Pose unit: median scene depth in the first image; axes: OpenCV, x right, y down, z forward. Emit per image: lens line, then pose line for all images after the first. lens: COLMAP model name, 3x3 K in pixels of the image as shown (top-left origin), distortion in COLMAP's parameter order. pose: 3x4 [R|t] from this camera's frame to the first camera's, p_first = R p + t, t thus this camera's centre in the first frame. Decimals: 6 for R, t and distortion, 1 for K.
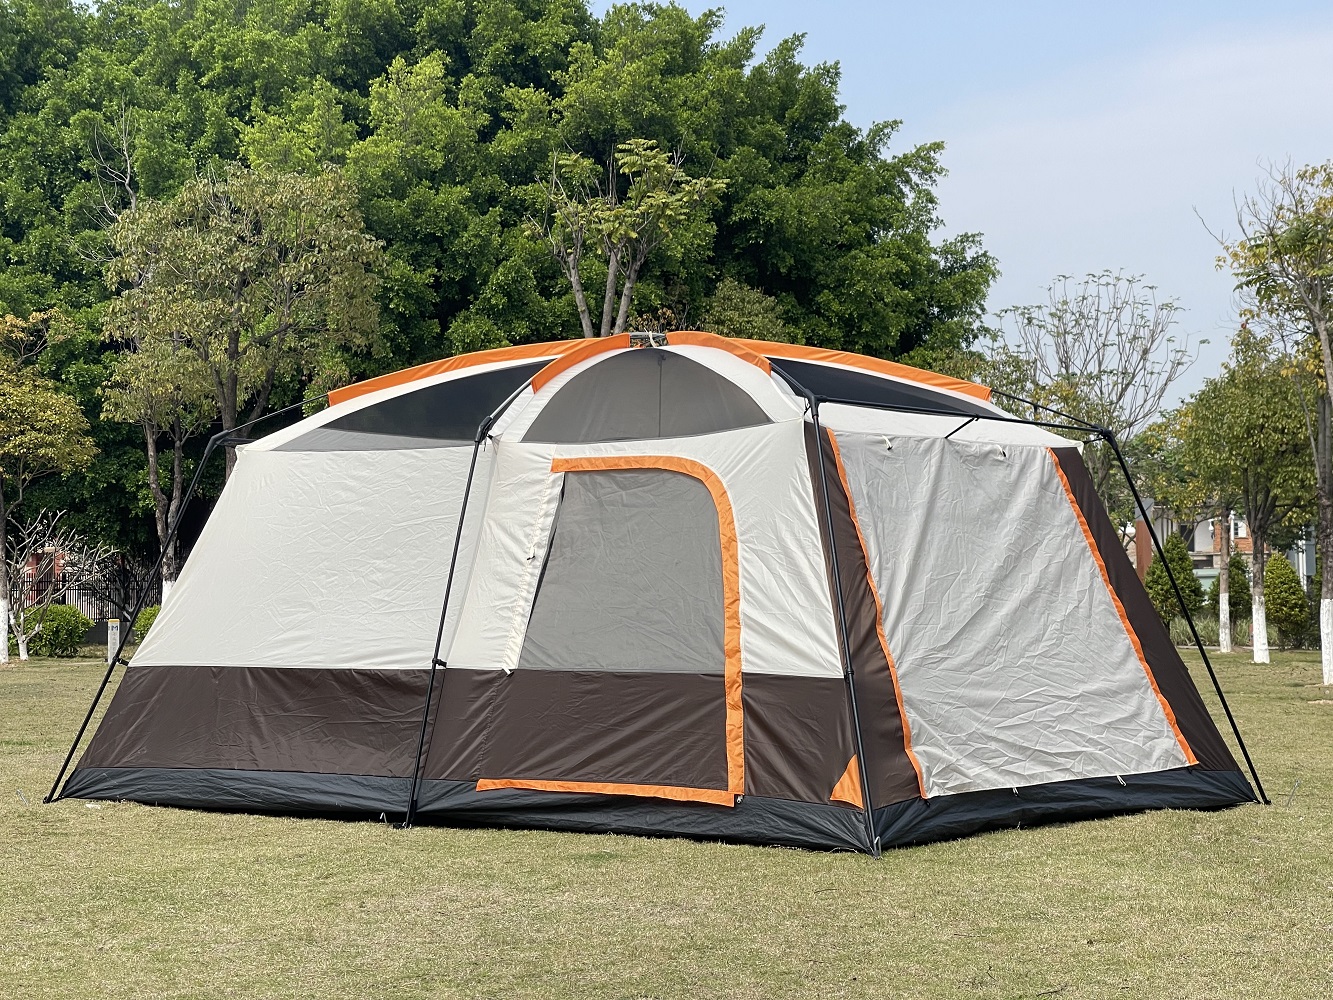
lens RADIAL K [[2502.0, 0, 666.5], [0, 2502.0, 500.0], [0, 0, 1]] dist [0.334862, -1.547741]
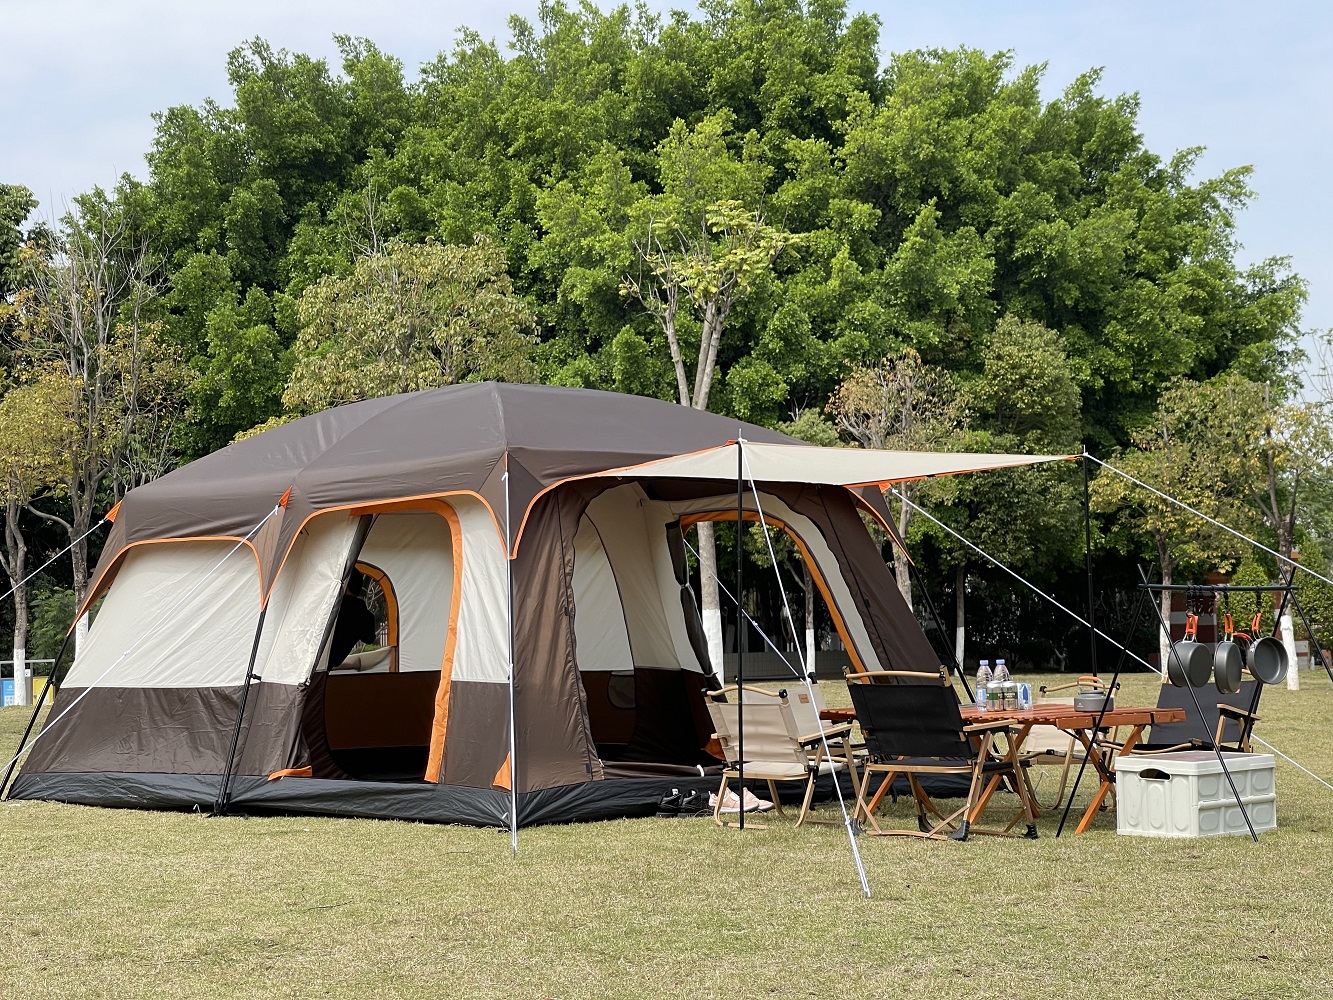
lens RADIAL K [[2546.9, 0, 666.5], [0, 2546.9, 500.0], [0, 0, 1]] dist [0.099142, 0.349045]
pose [[0.981854, -0.029198, -0.187378, 0.078217], [0.026289, 0.999492, -0.017993, 0.001713], [0.187808, 0.012741, 0.982123, -0.035243]]
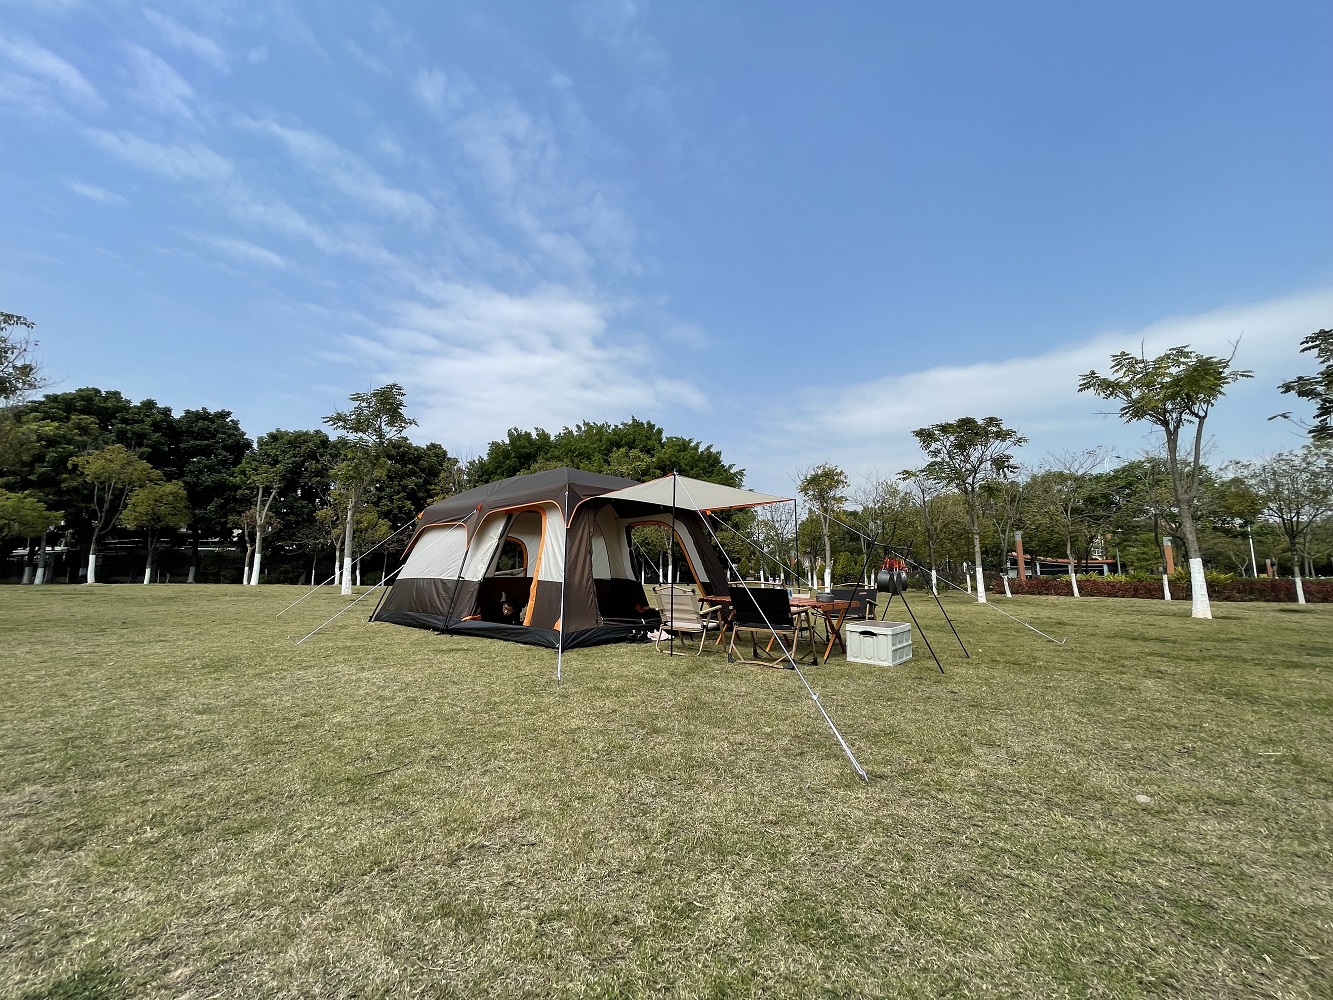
lens RADIAL K [[535.1, 0, 666.5], [0, 535.1, 500.0], [0, 0, 1]] dist [-0.001142, -0.000019]
pose [[0.997350, 0.000273, -0.072747, 0.046467], [-0.007768, 0.994675, -0.102767, 0.008841], [0.072332, 0.103060, 0.992042, 0.092660]]
